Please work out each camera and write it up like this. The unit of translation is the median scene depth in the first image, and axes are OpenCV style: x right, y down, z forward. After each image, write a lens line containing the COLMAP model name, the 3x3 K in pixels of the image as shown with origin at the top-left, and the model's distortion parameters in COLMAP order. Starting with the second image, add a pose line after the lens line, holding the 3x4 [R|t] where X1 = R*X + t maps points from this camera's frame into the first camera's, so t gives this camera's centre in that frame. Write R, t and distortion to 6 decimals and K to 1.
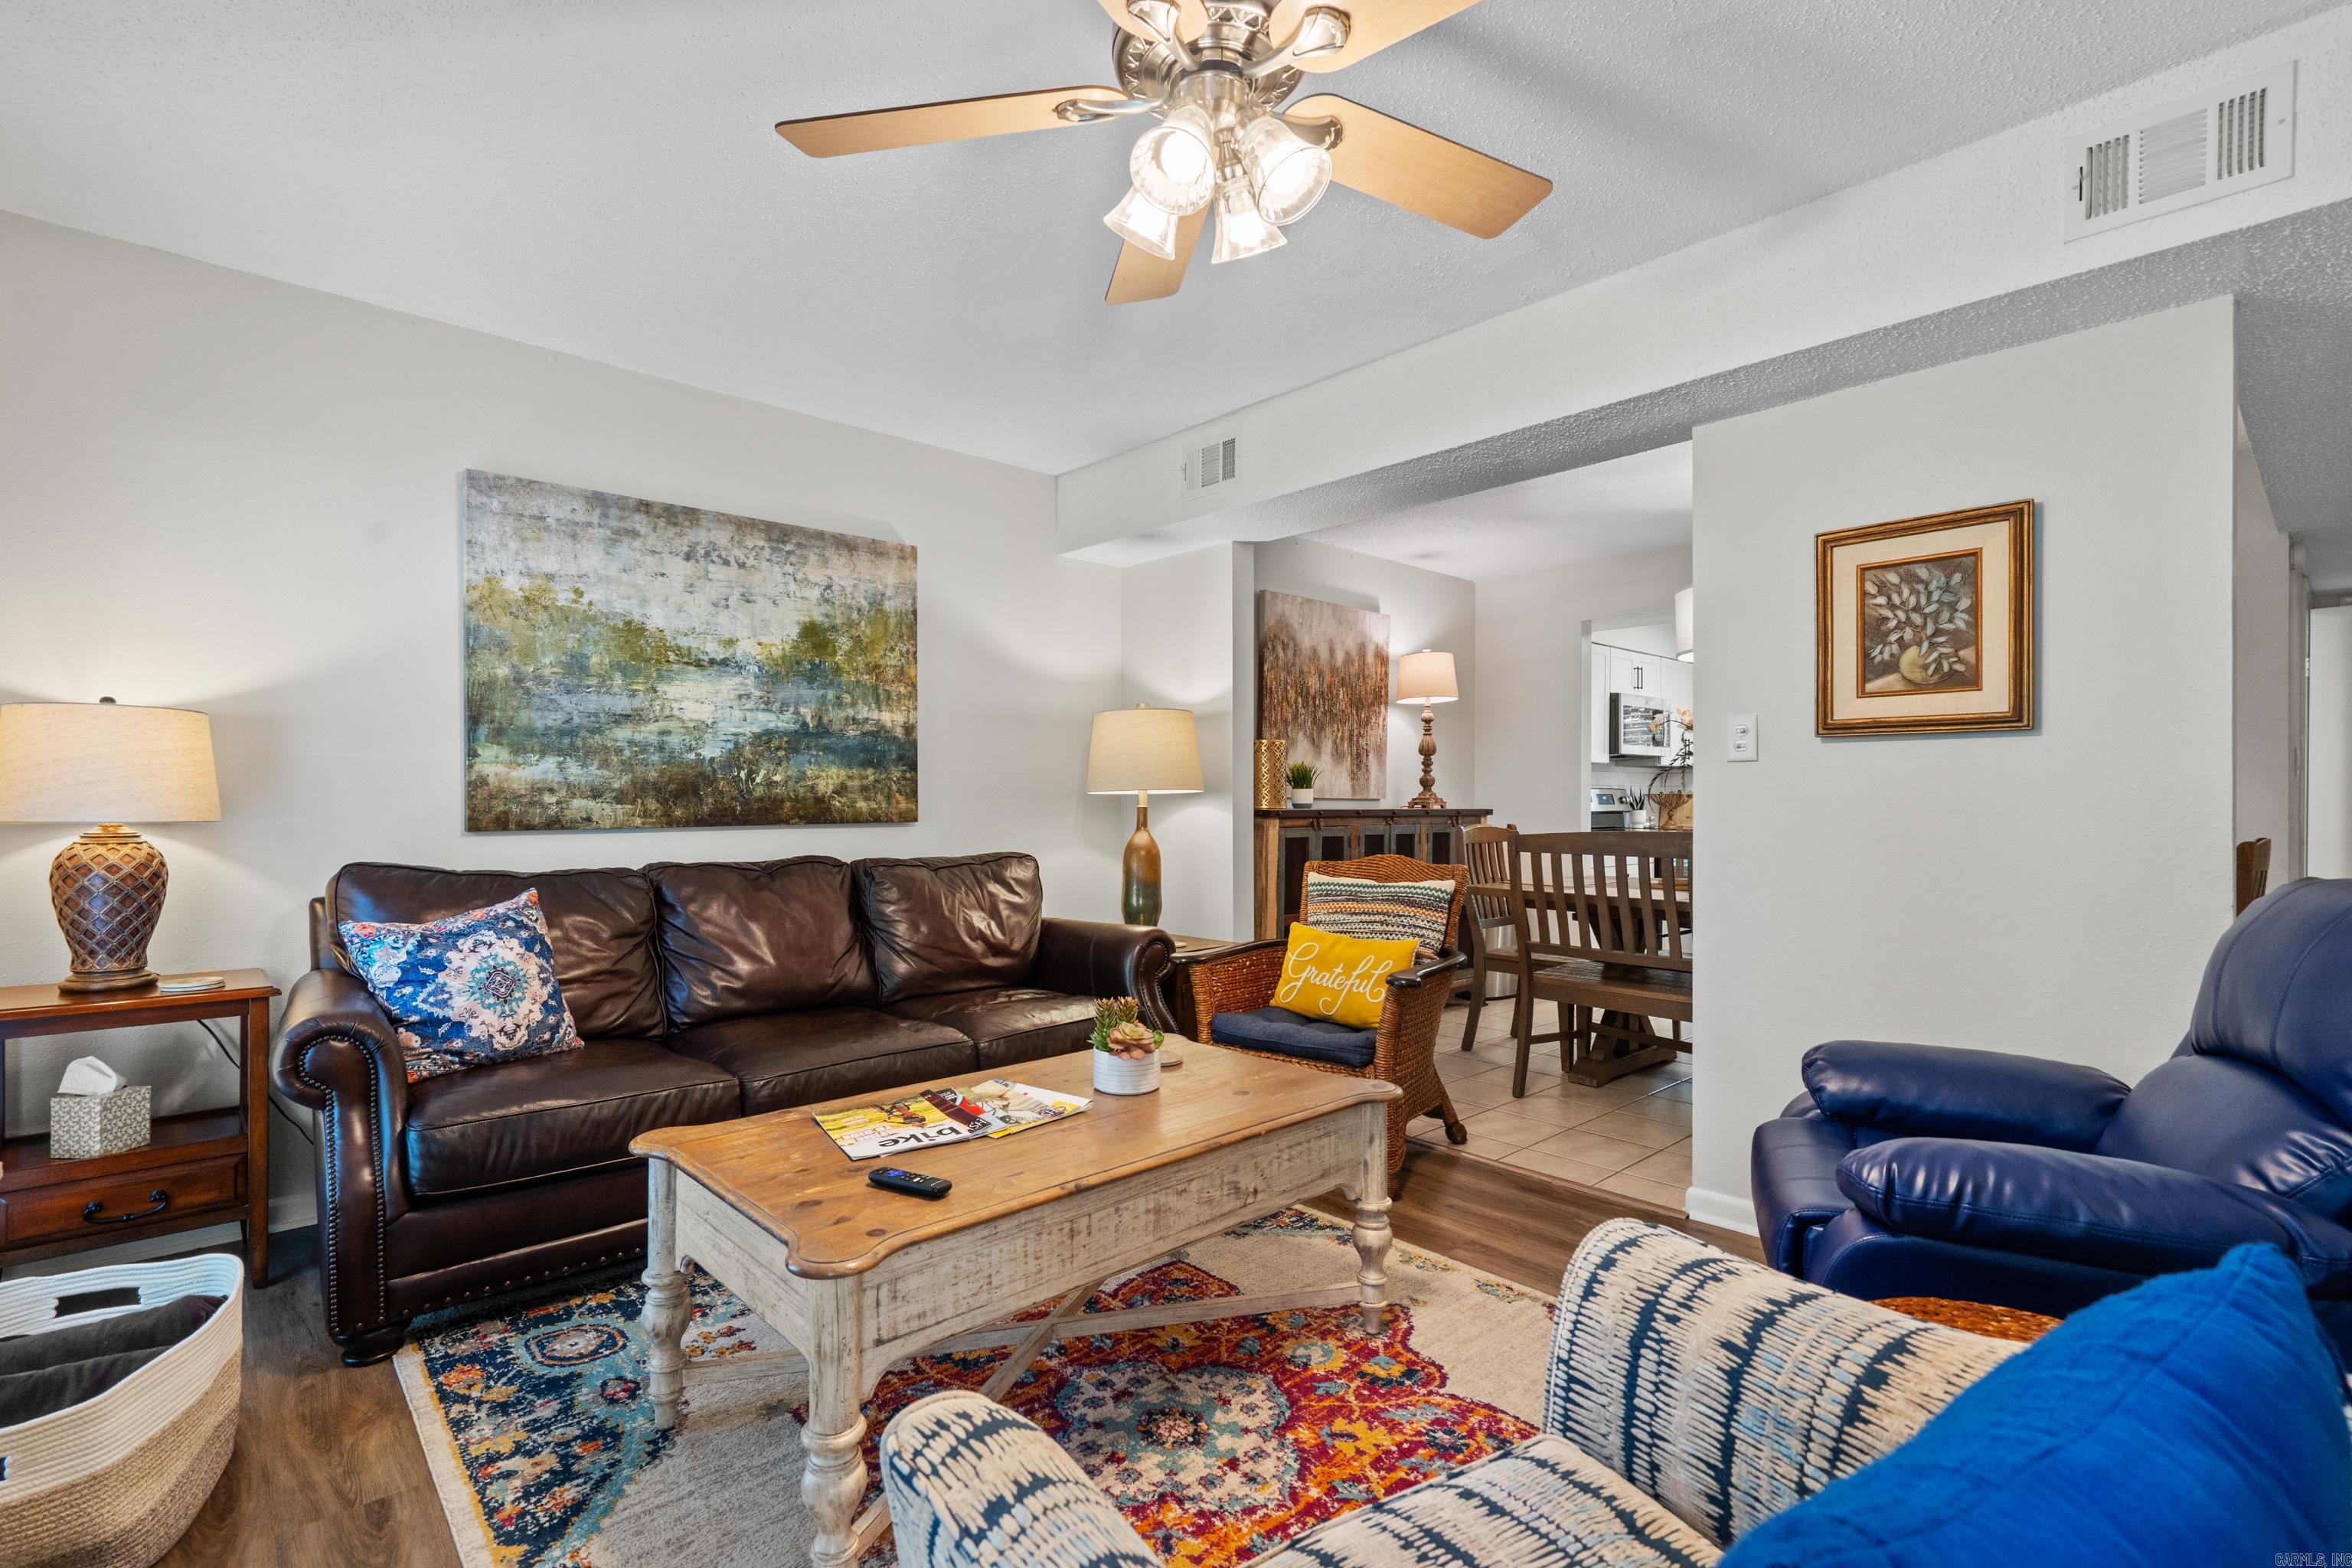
lens RADIAL K [[1091.5, 0, 1176.0], [0, 1091.5, 784.0], [0, 0, 1]] dist [-0.012919, 0.000010]
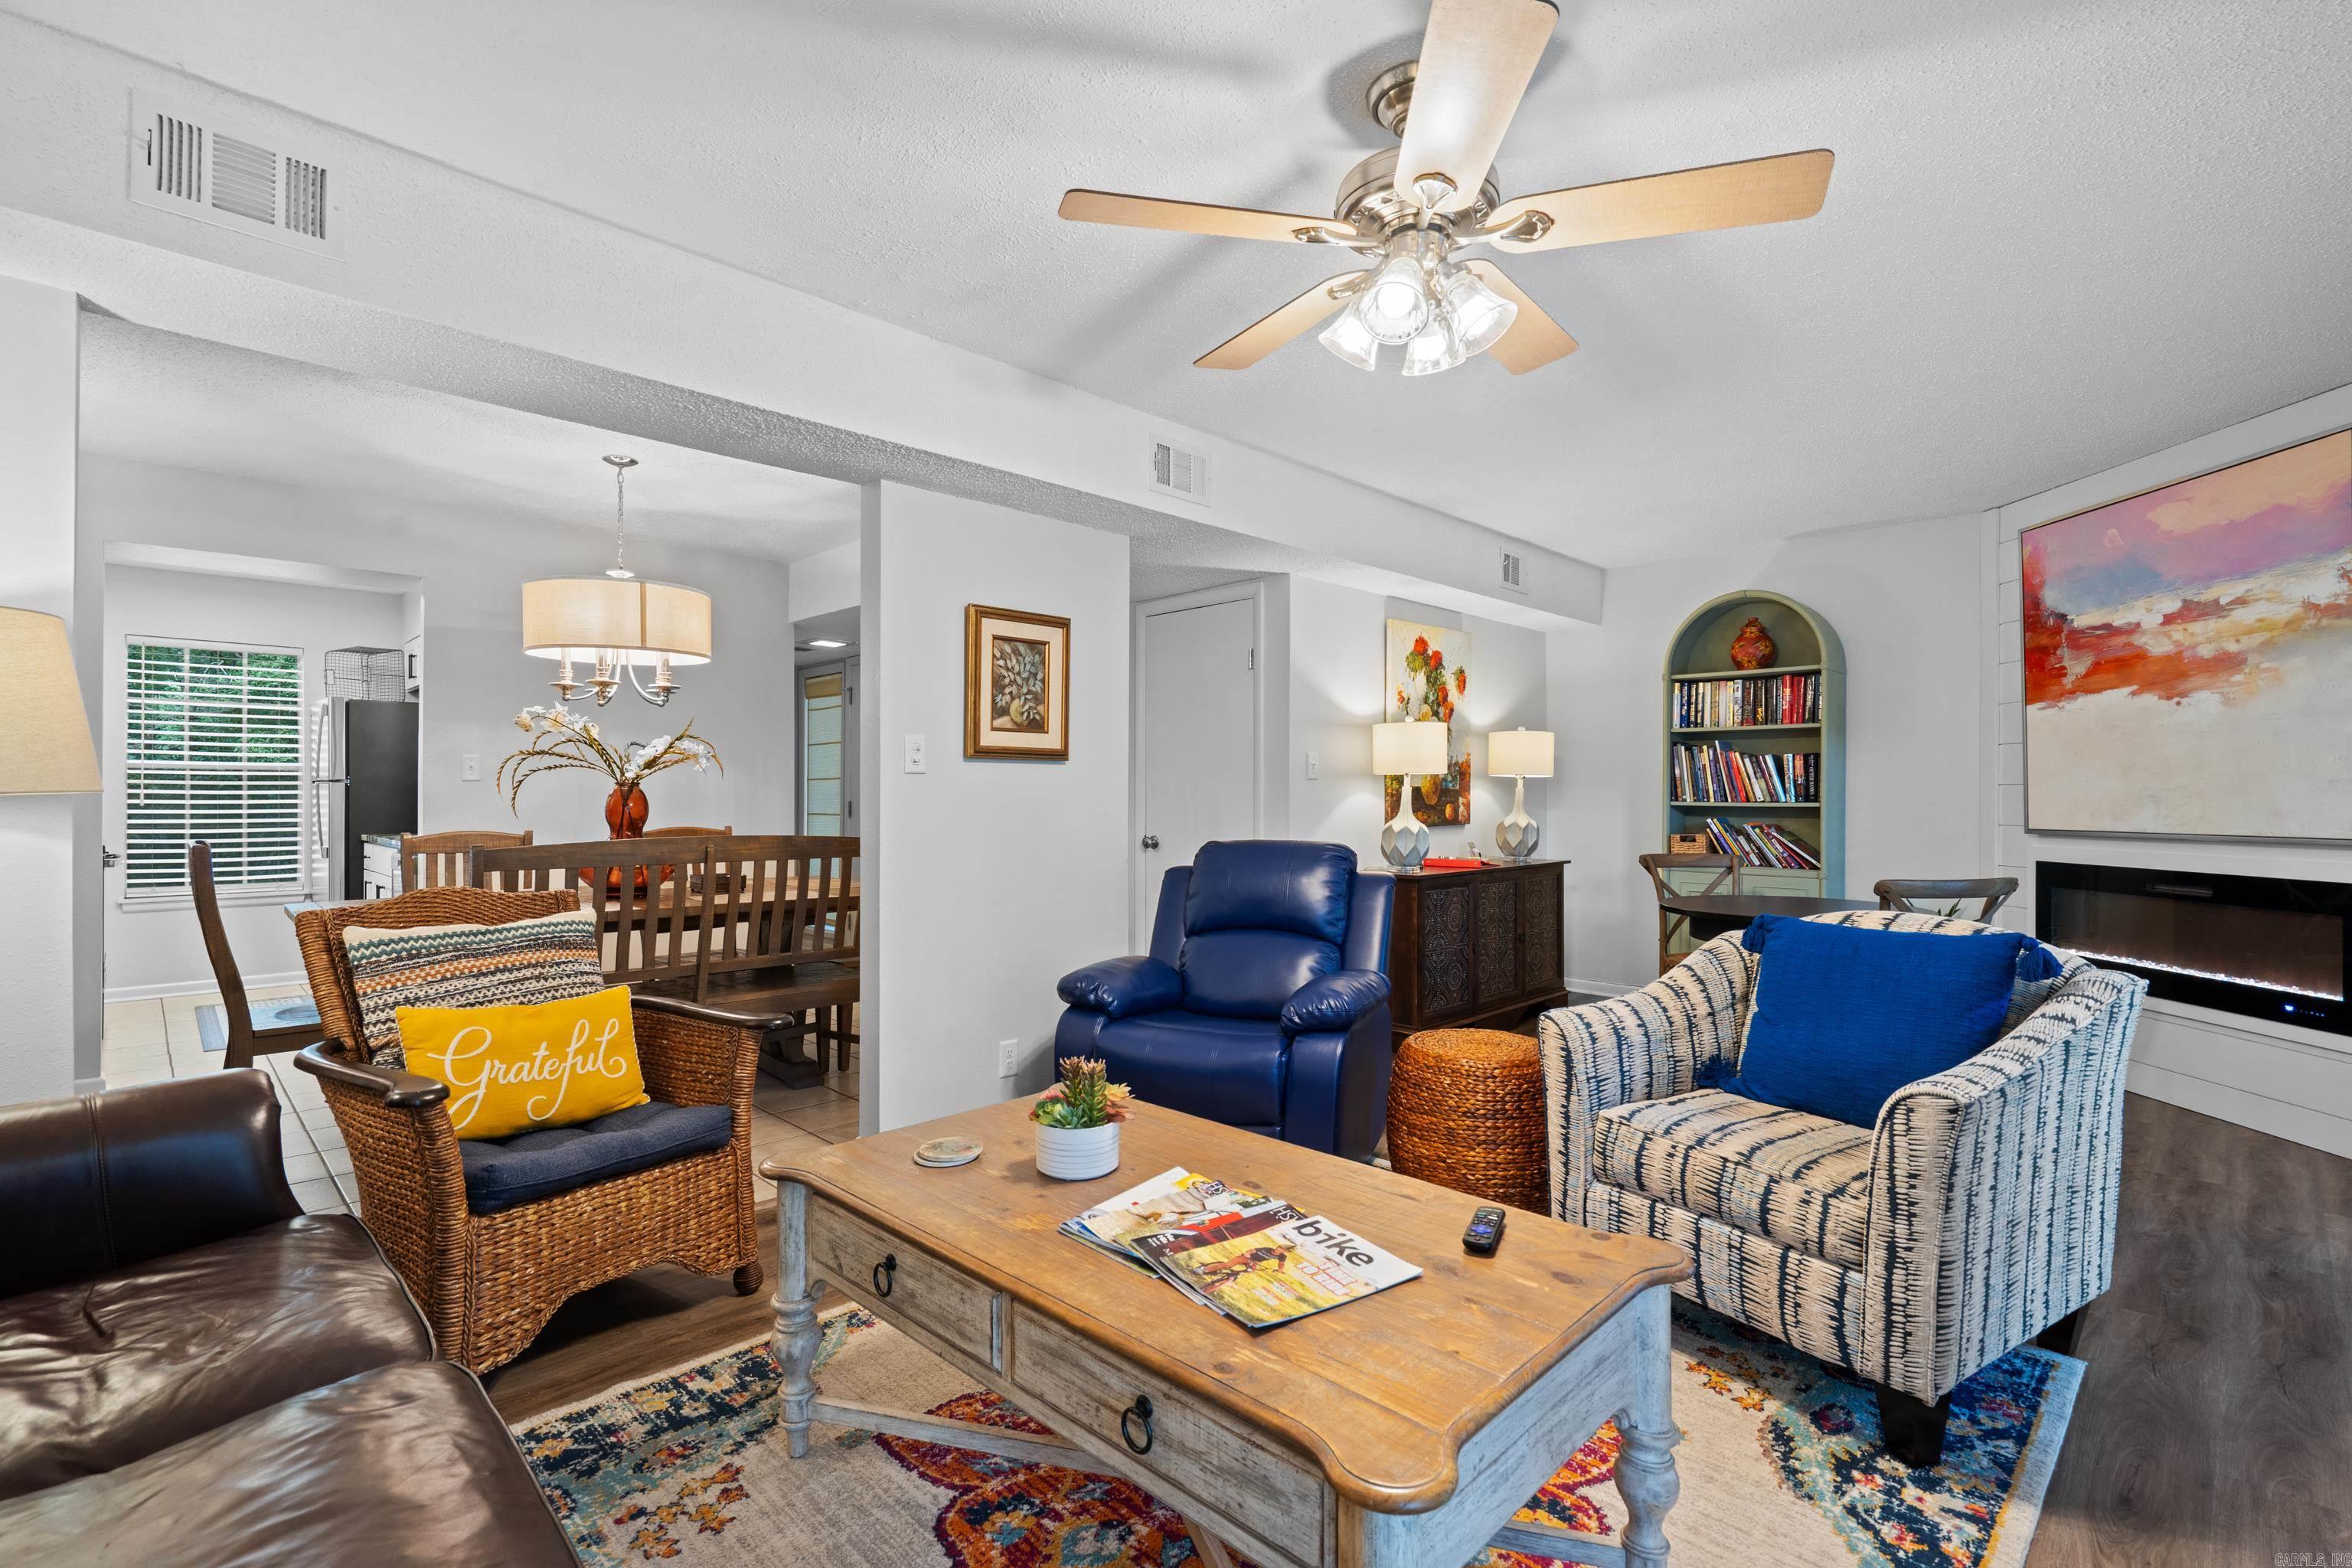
lens RADIAL K [[1056.4, 0, 1170.8], [0, 1056.4, 775.8], [0, 0, 1]] dist [-0.004419, -0.000037]
pose [[-0.040089, 0.020057, 0.998995, -0.837684], [-0.014179, 0.999686, -0.020640, 0.002548], [-0.999096, -0.014992, -0.039792, 0.964393]]
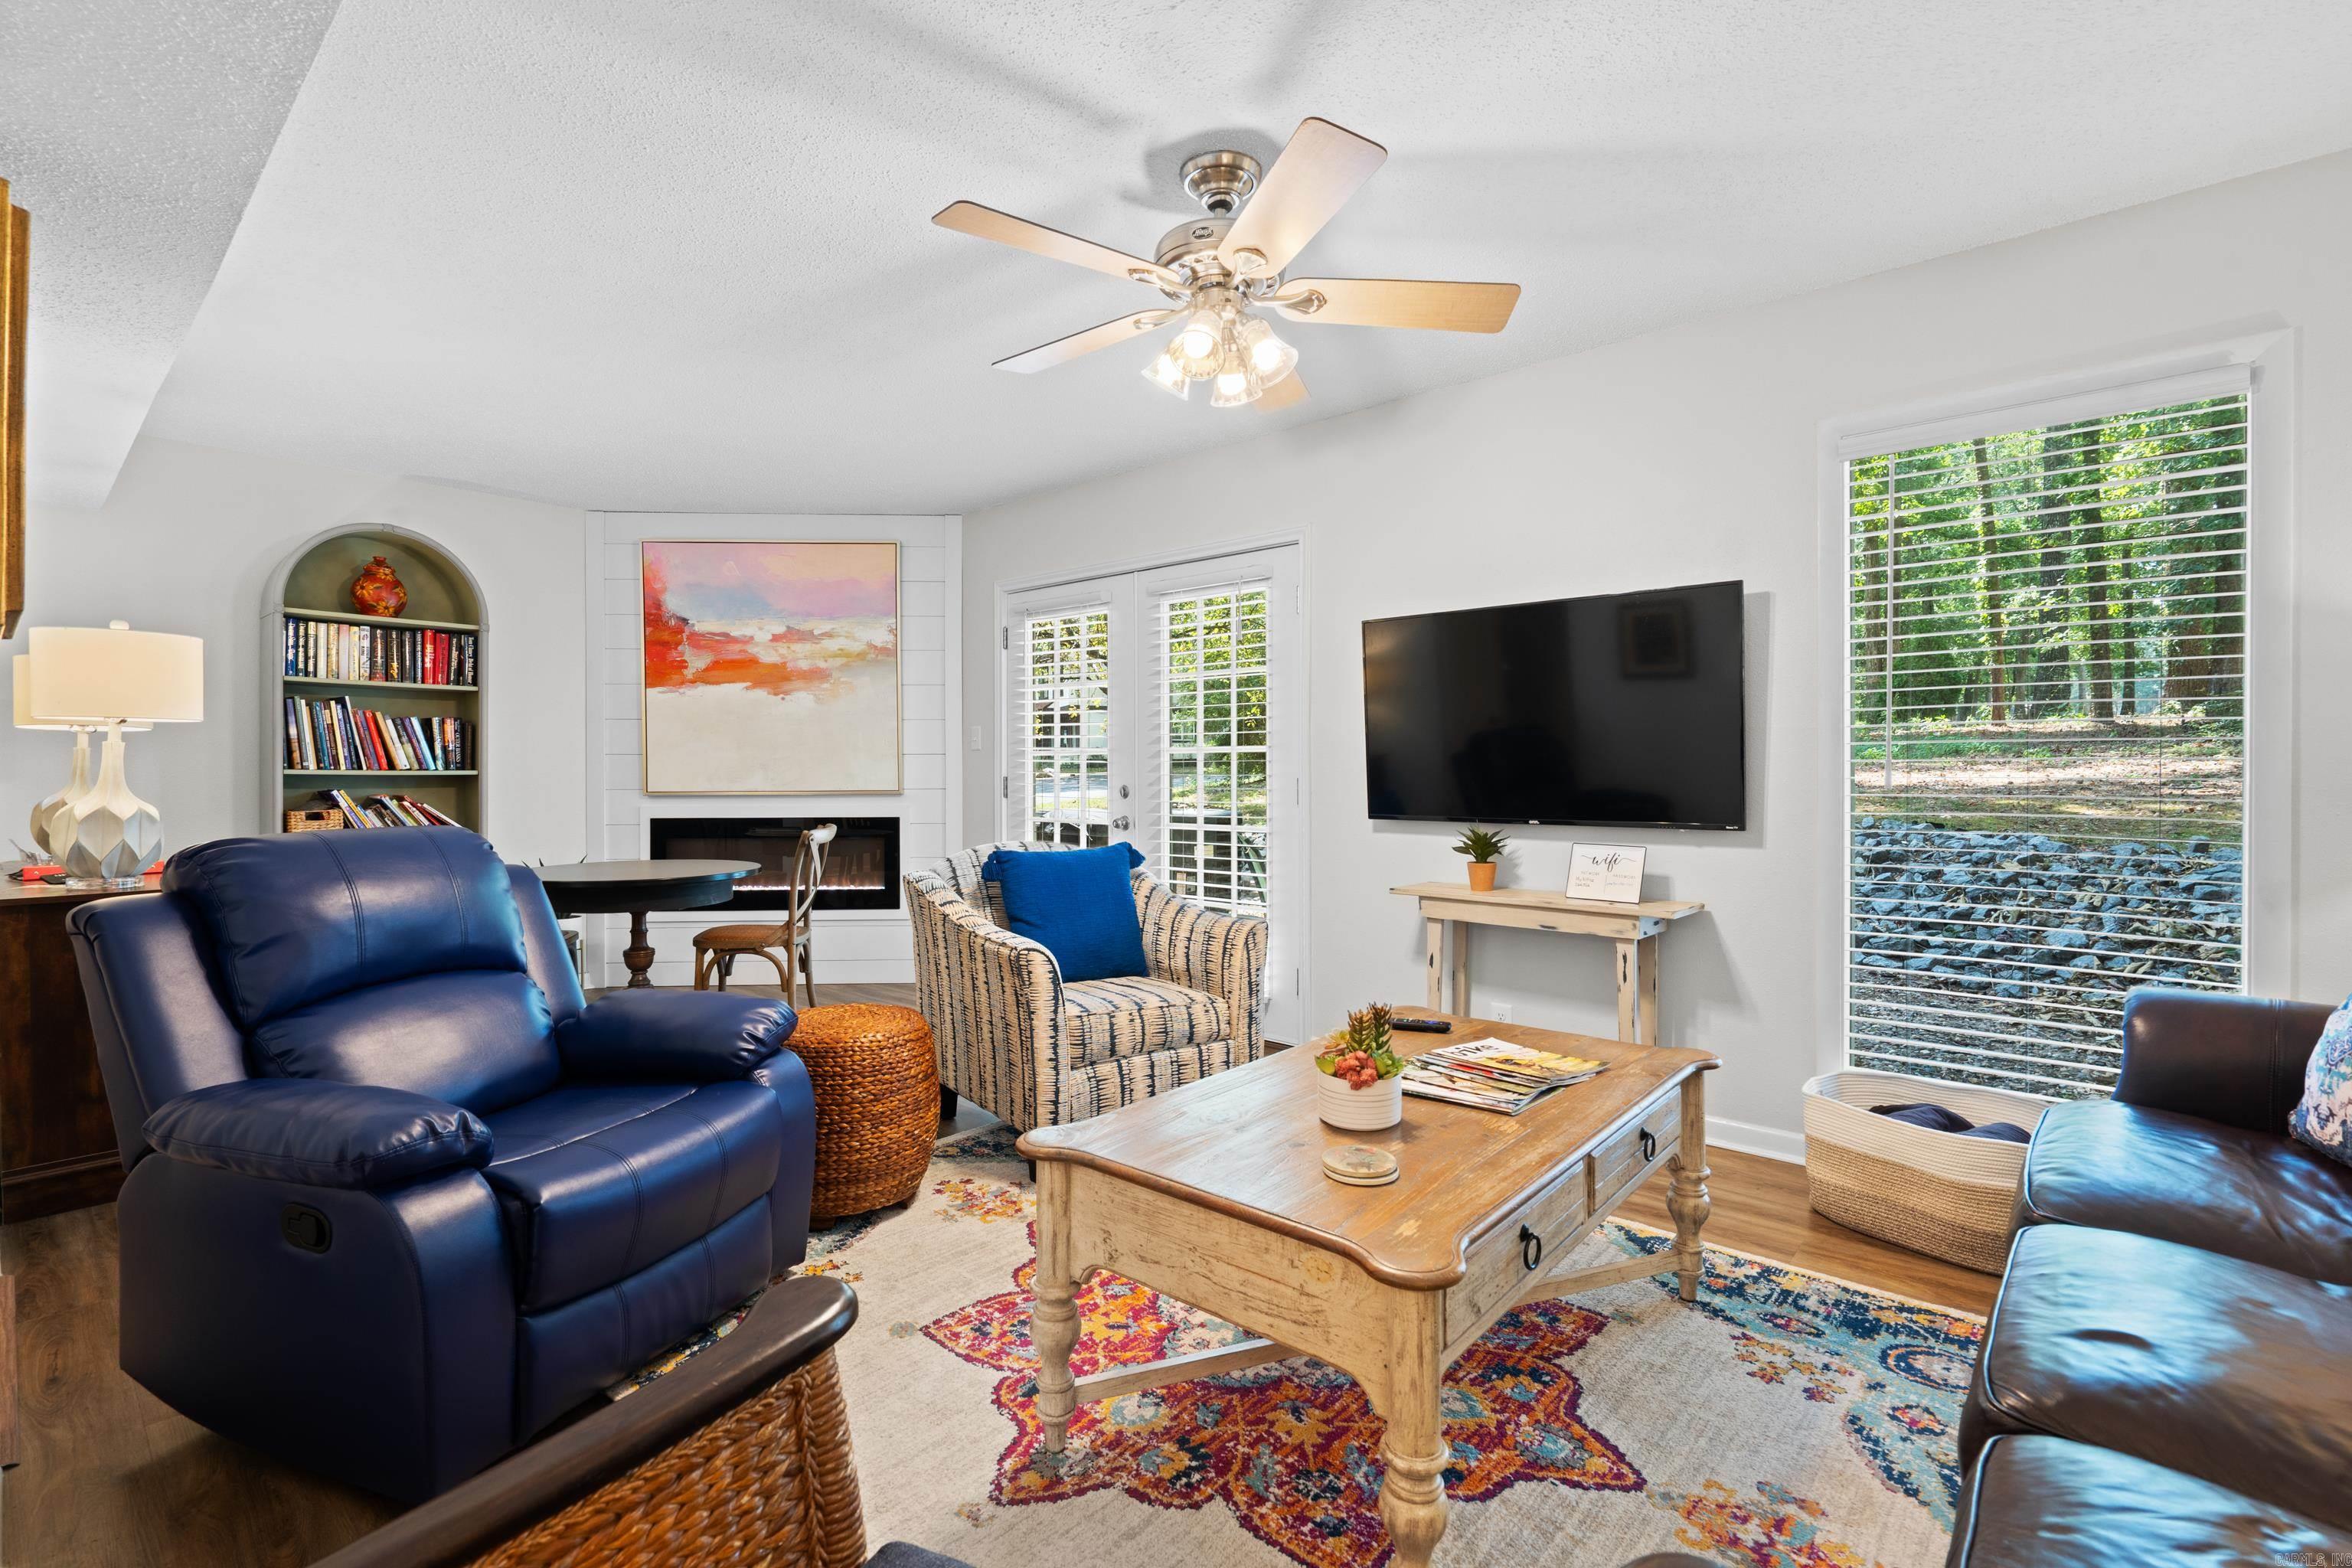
lens RADIAL K [[1056.4, 0, 1170.8], [0, 1056.4, 775.8], [0, 0, 1]] dist [-0.004419, -0.000037]
pose [[-0.995542, 0.000700, -0.094317, 0.169911], [0.001546, 0.999959, -0.008896, 0.026690], [0.094307, -0.009003, -0.995502, 1.777172]]
